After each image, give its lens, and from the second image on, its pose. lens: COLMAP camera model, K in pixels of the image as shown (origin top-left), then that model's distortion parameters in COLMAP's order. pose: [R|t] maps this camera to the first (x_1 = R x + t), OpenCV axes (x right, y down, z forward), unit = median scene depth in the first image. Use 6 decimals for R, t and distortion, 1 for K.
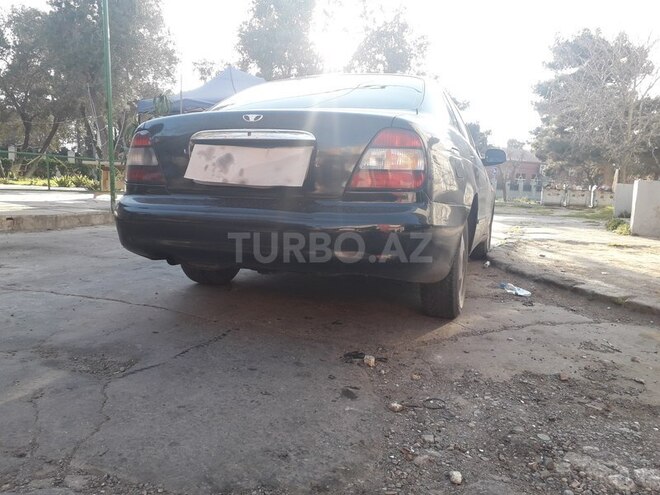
lens RADIAL K [[524.6, 0, 328.3], [0, 524.6, 250.3], [0, 0, 1]] dist [0.032440, -0.030404]
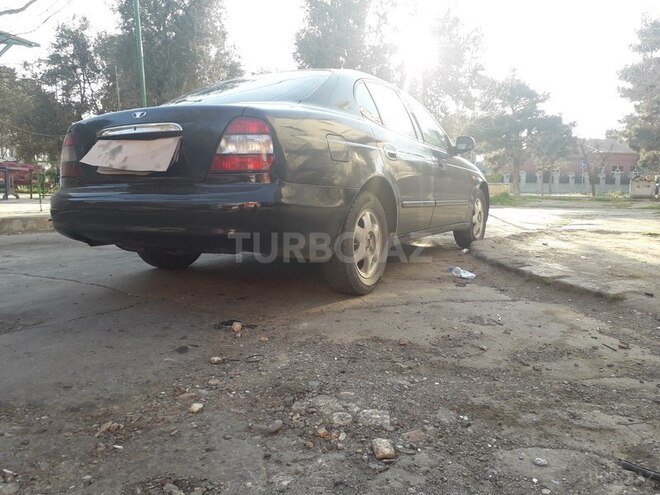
lens RADIAL K [[524.6, 0, 330.7], [0, 524.6, 246.2], [0, 0, 1]] dist [0.032440, -0.030404]
pose [[0.986014, -0.016442, -0.165852, 0.214534], [0.014202, 0.999791, -0.014685, 0.027631], [0.166059, 0.012124, 0.986041, -0.029666]]
